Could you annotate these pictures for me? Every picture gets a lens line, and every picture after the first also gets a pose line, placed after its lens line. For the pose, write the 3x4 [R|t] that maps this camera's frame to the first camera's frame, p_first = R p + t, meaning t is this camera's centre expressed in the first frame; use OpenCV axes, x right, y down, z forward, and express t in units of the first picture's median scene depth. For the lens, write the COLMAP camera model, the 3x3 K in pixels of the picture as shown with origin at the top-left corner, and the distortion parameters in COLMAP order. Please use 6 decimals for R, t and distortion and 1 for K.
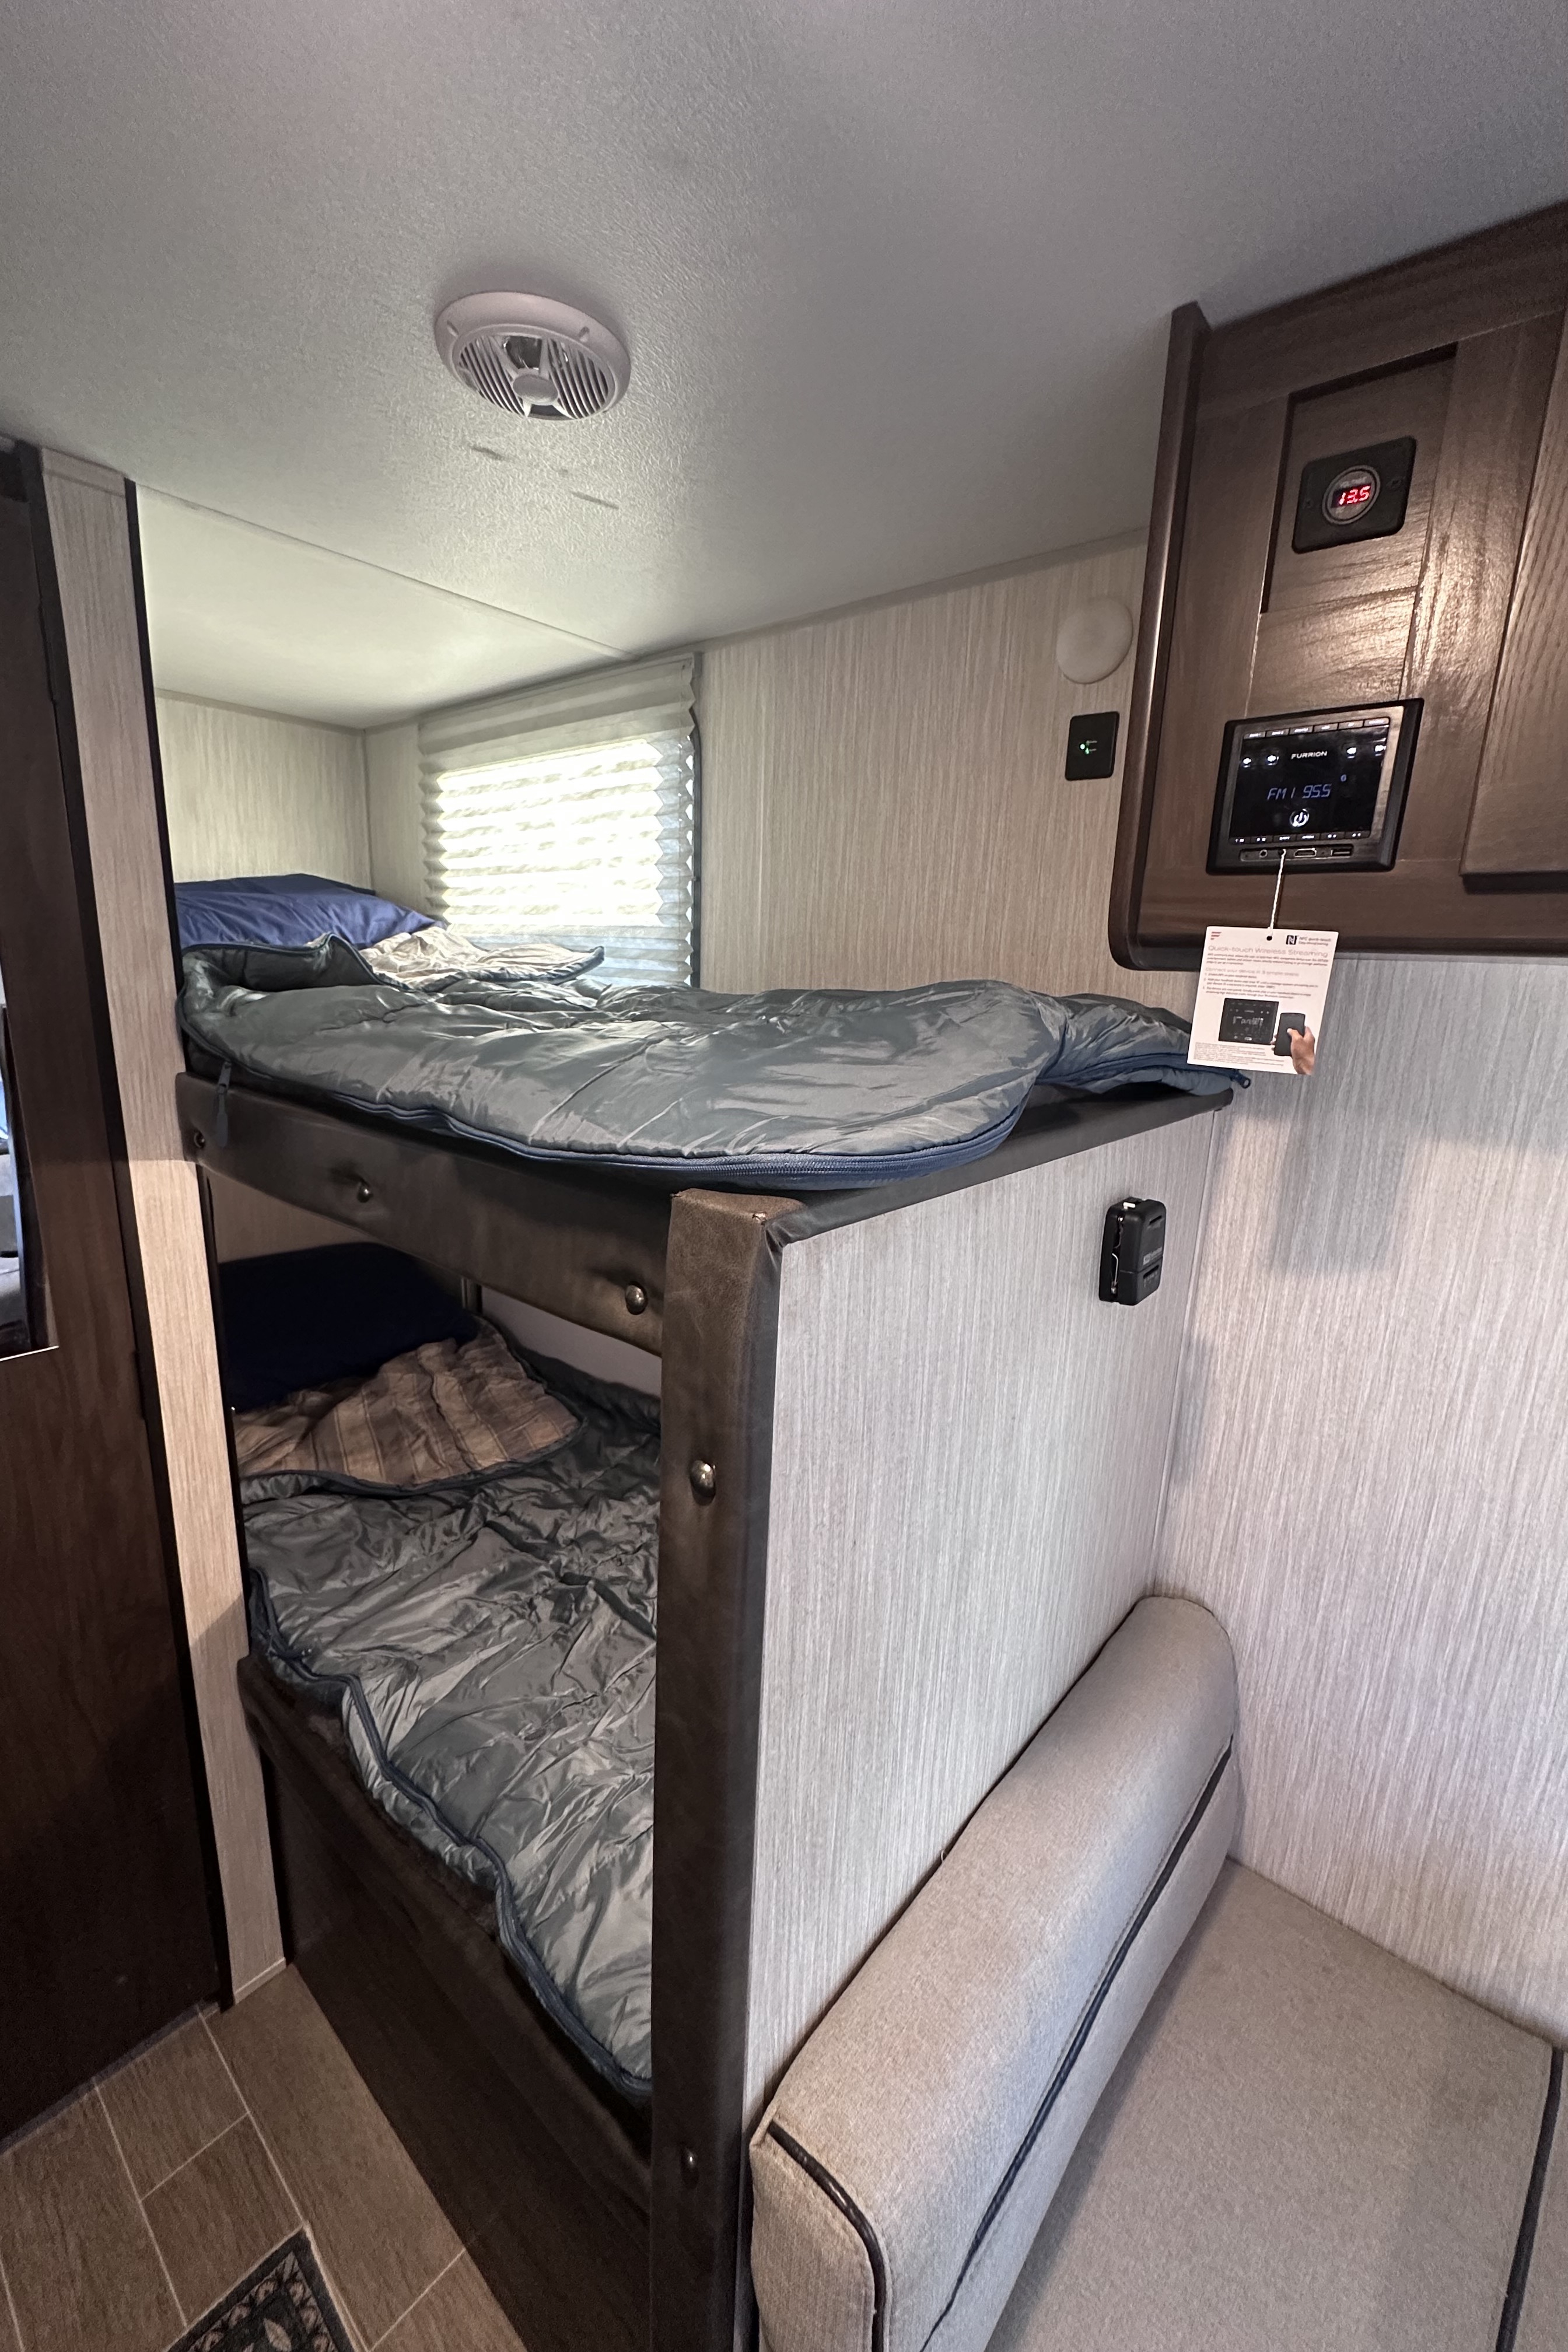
lens RADIAL K [[932.4, 0, 778.8], [0, 932.4, 1180.3], [0, 0, 1]] dist [-0.006303, 0.001324]
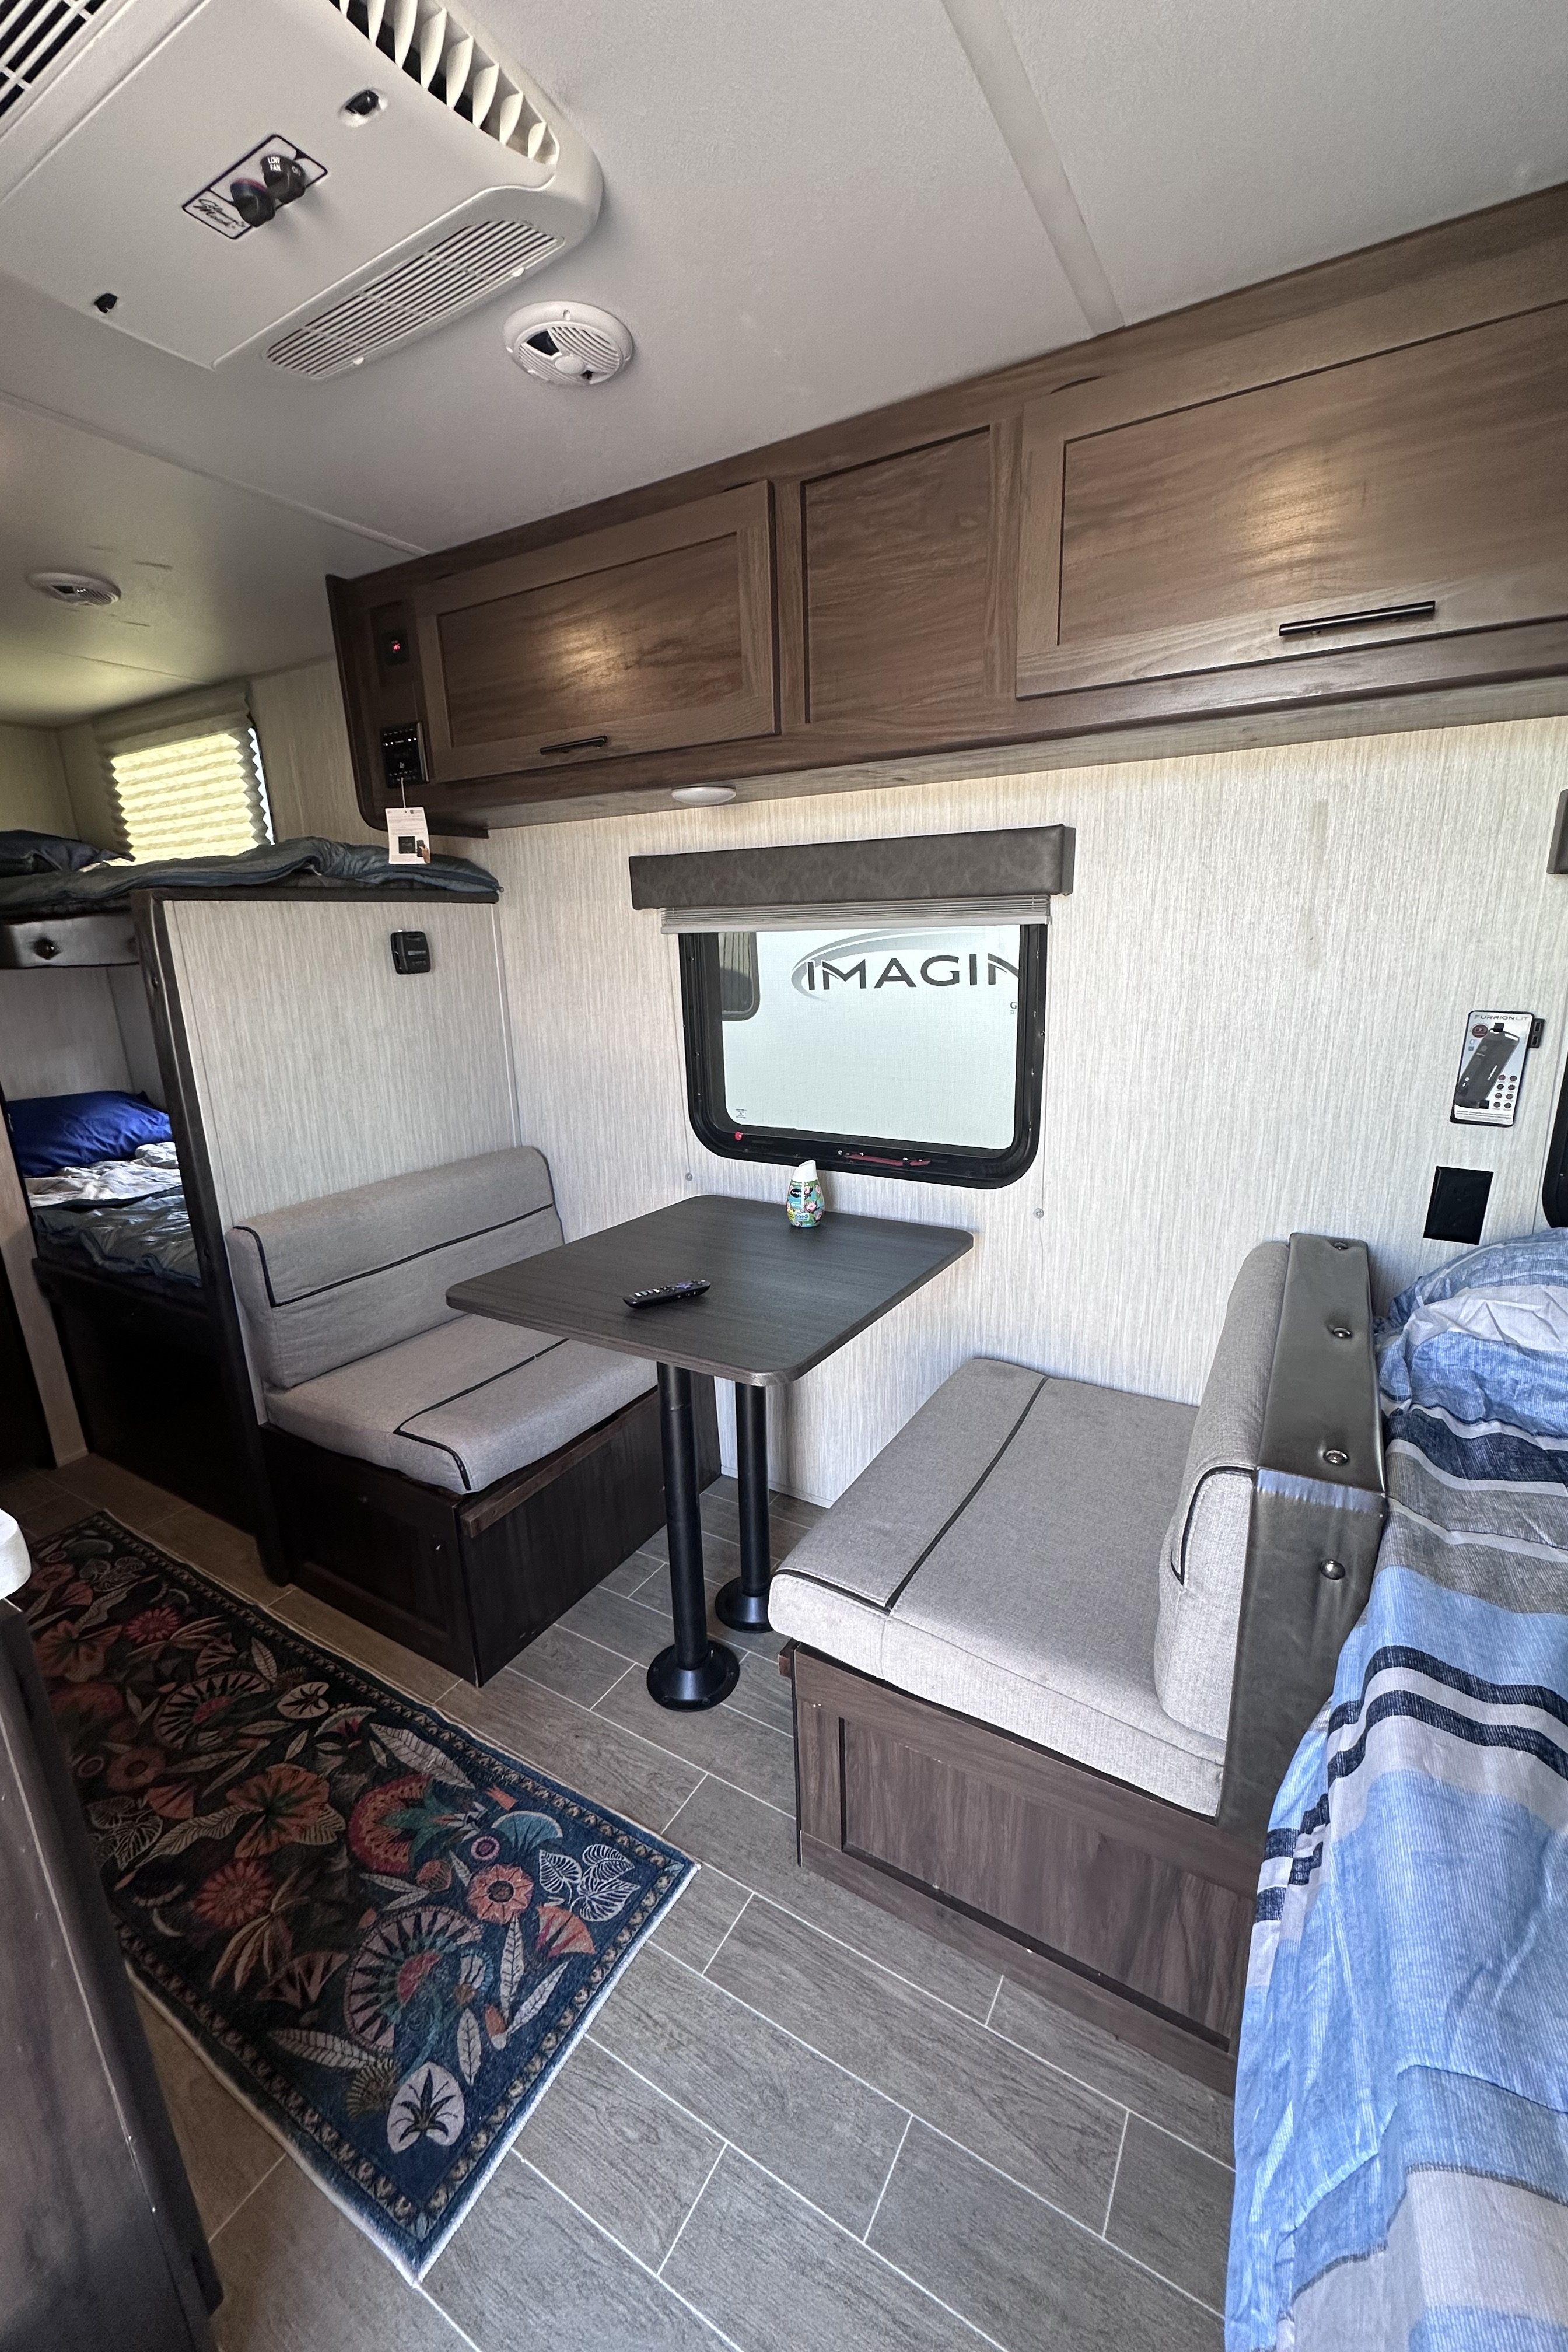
lens RADIAL K [[932.4, 0, 791.5], [0, 932.4, 1181.3], [0, 0, 1]] dist [-0.006303, 0.001324]
pose [[0.981219, -0.108382, 0.159572, 0.551555], [0.102586, 0.993744, 0.044150, 0.403445], [-0.163358, -0.026951, 0.986199, -0.939959]]
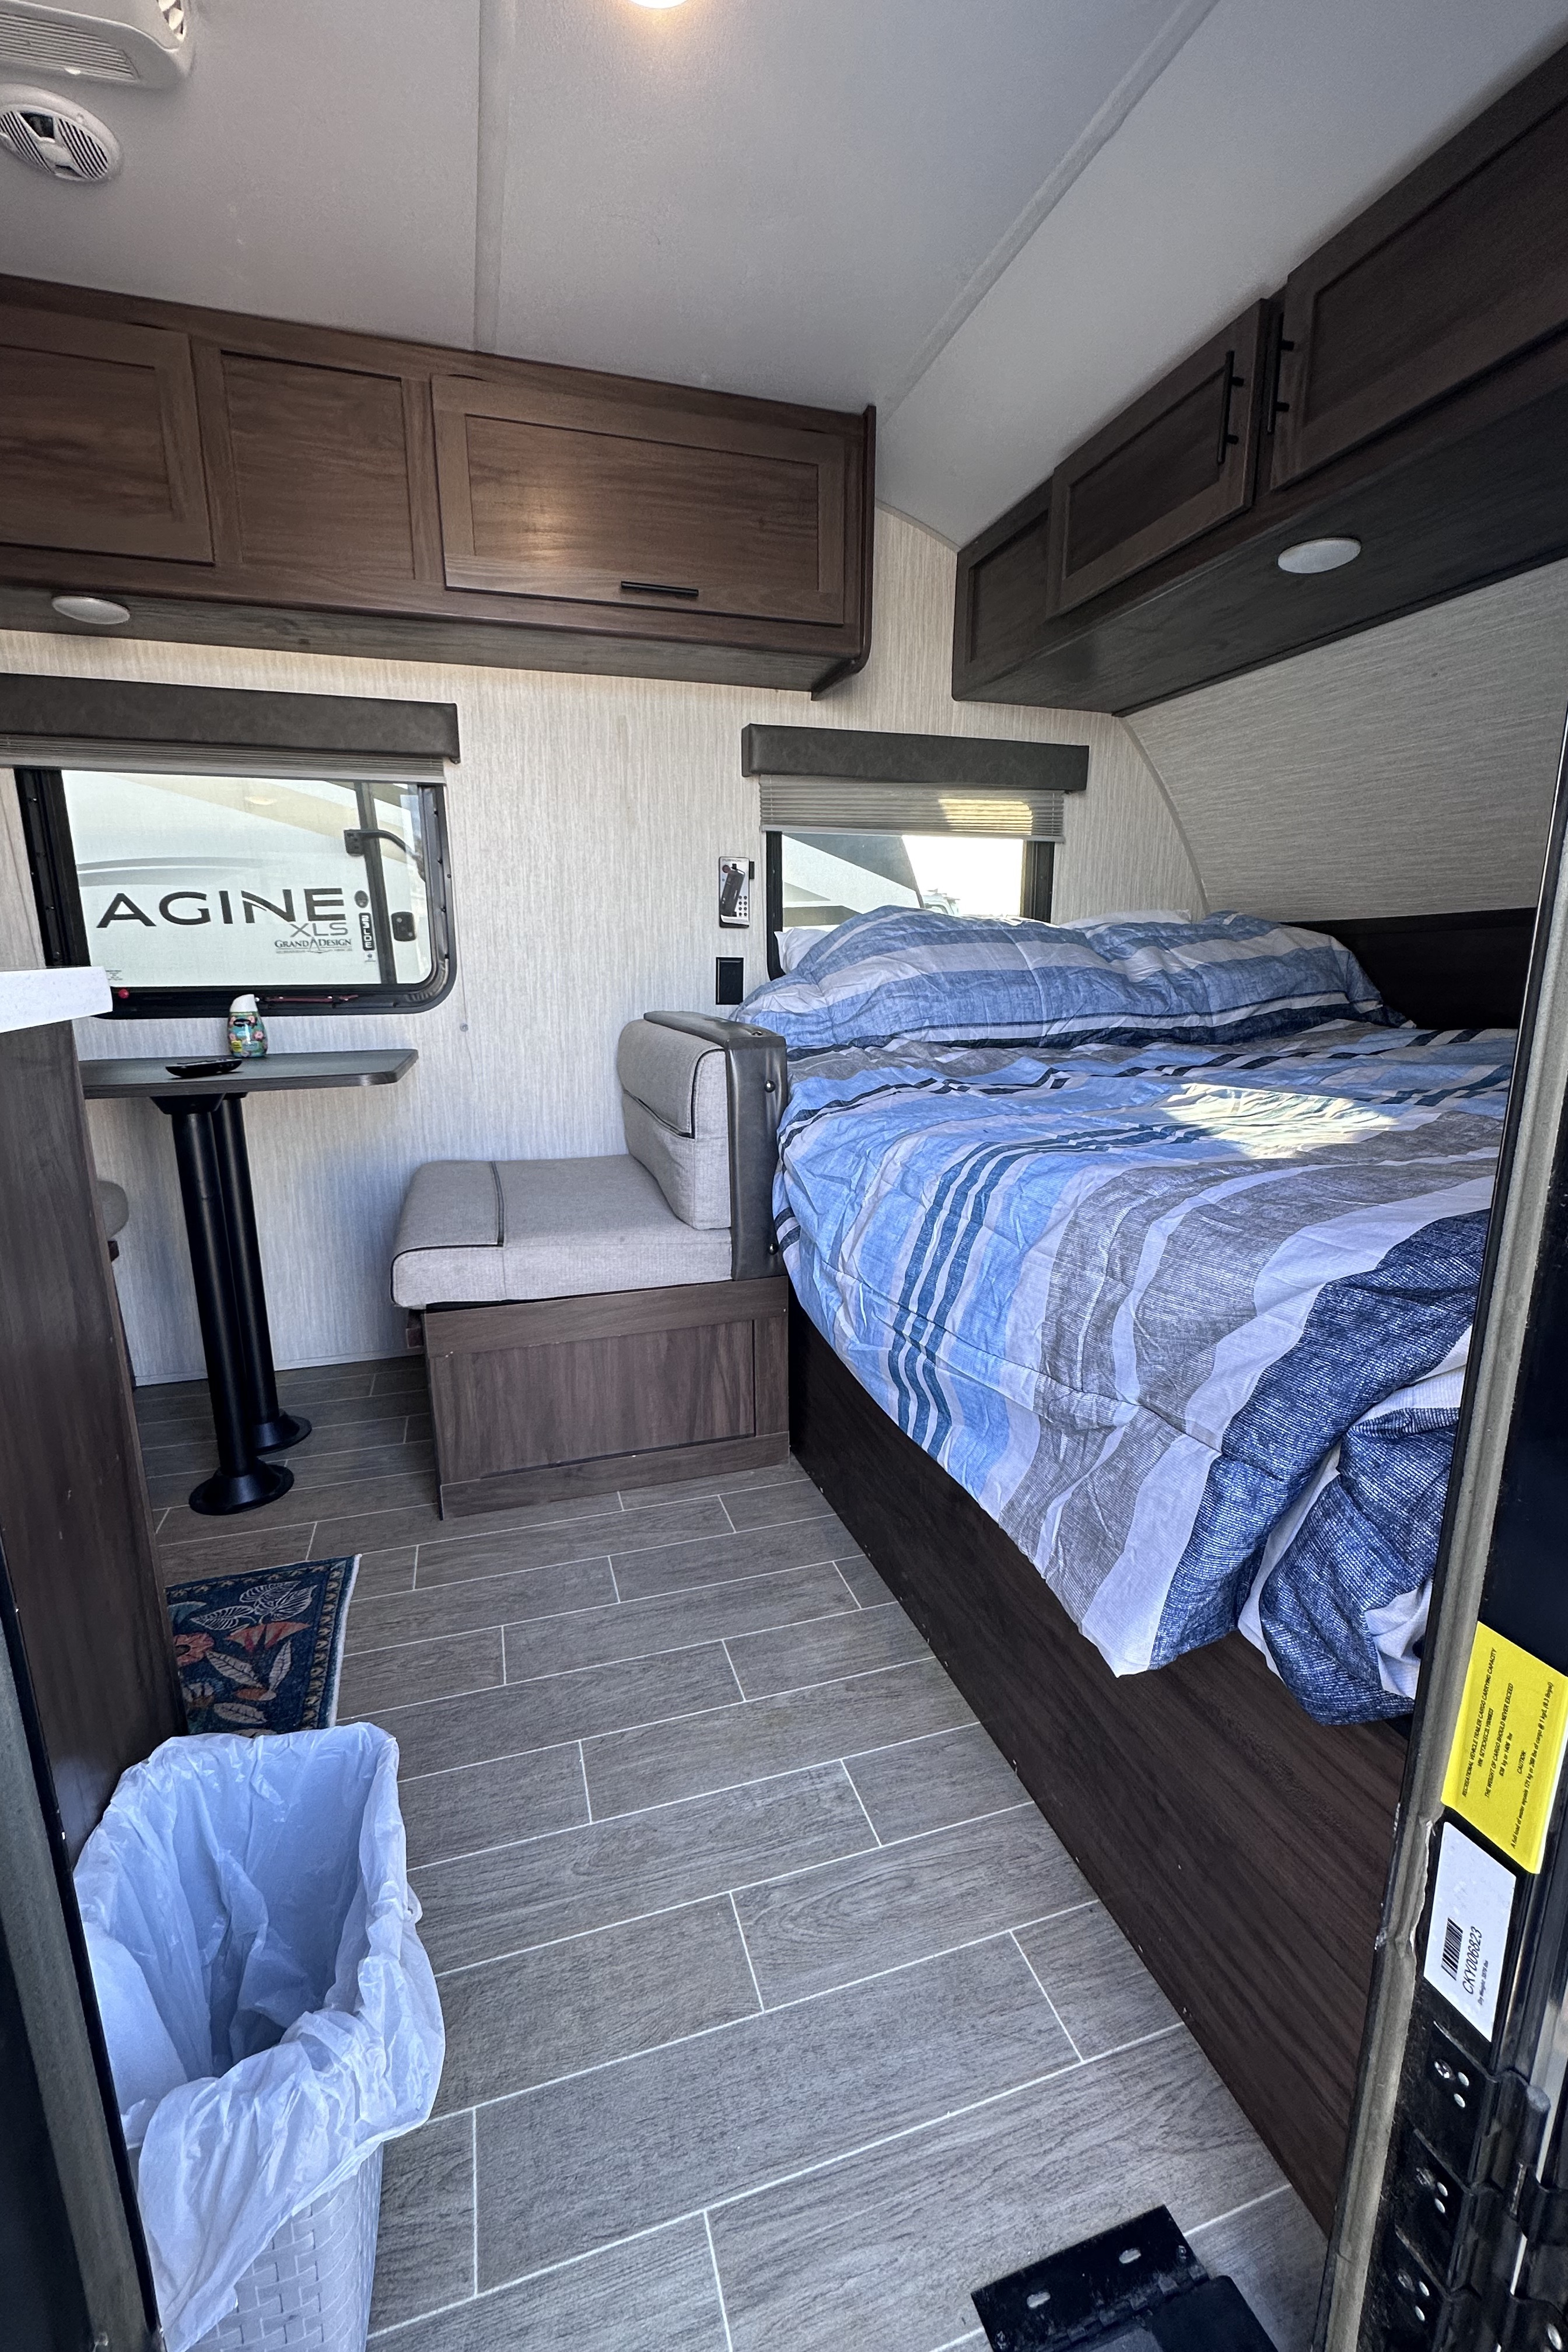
lens RADIAL K [[988.2, 0, 782.6], [0, 988.2, 1180.9], [0, 0, 1]] dist [0.000631, 0.000668]
pose [[0.525091, -0.228492, 0.819799, -0.054047], [0.217875, 0.967274, 0.130044, 0.685135], [-0.822684, 0.110329, 0.557690, -1.081227]]
